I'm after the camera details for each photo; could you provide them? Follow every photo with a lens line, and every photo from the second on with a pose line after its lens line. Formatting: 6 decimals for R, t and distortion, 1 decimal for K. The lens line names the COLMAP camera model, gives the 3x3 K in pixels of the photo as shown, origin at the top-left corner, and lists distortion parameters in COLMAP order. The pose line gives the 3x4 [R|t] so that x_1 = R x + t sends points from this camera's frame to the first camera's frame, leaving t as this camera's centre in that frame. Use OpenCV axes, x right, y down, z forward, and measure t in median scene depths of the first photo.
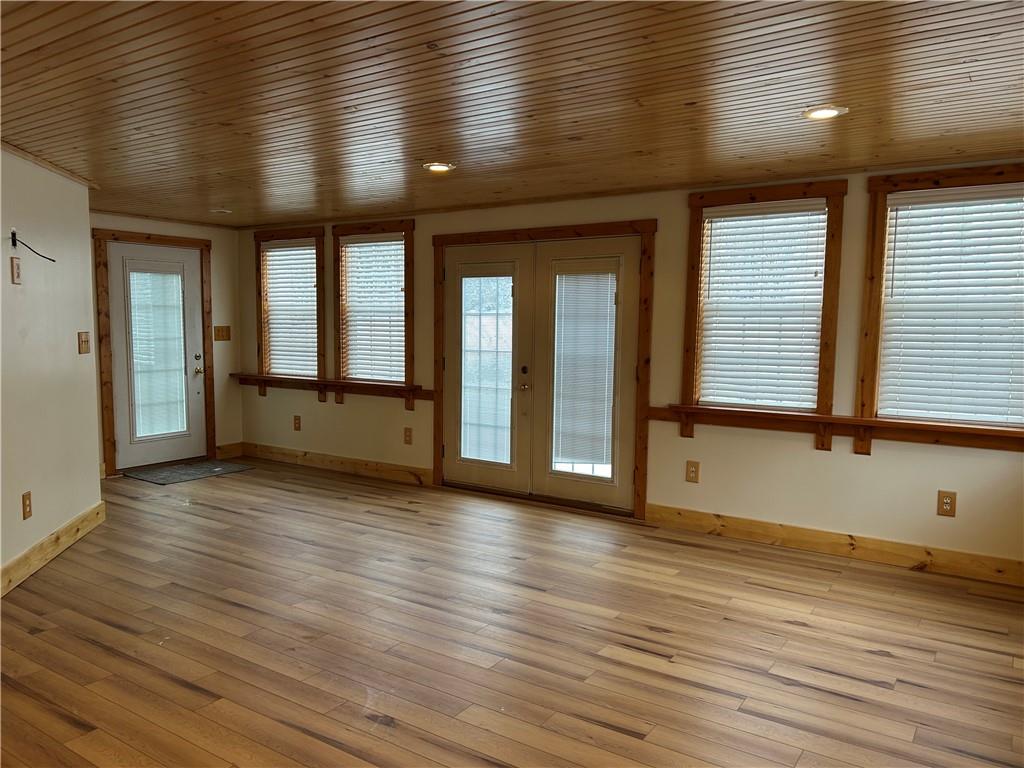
lens RADIAL K [[765.2, 0, 503.5], [0, 765.2, 387.8], [0, 0, 1]] dist [0.070402, -0.078004]
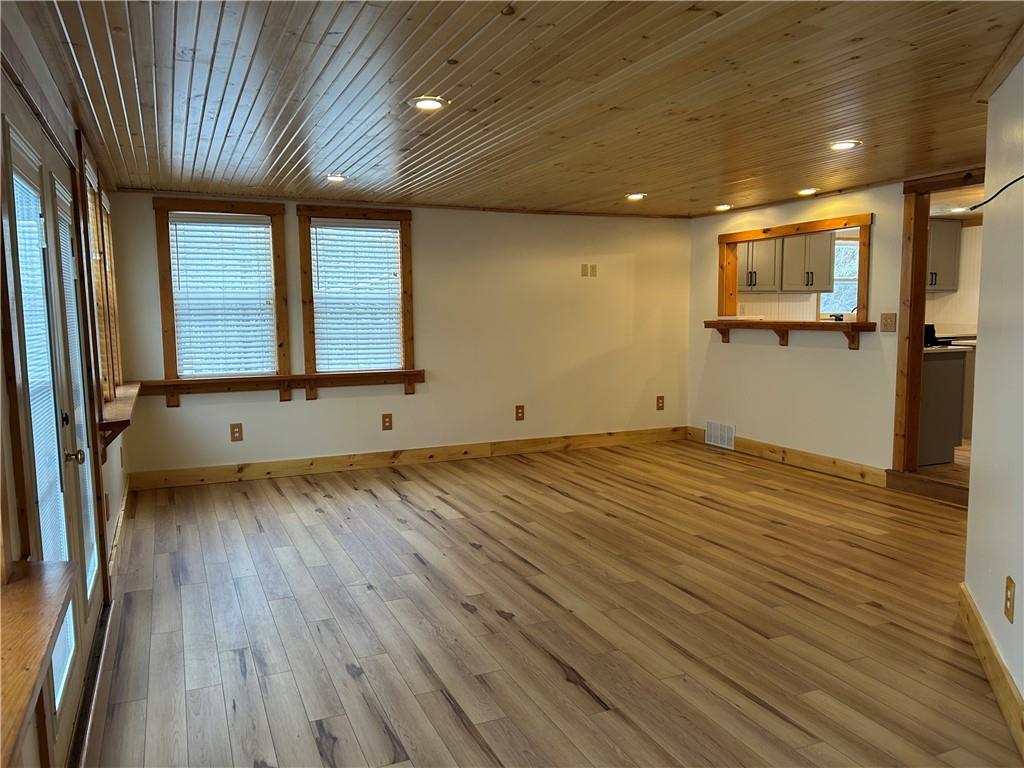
lens RADIAL K [[765.2, 0, 505.7], [0, 765.2, 382.5], [0, 0, 1]] dist [0.070402, -0.078004]
pose [[-0.851141, -0.051834, 0.522372, -0.691241], [0.045949, 0.983937, 0.172502, -0.178104], [-0.522922, 0.170826, -0.835087, 2.027541]]
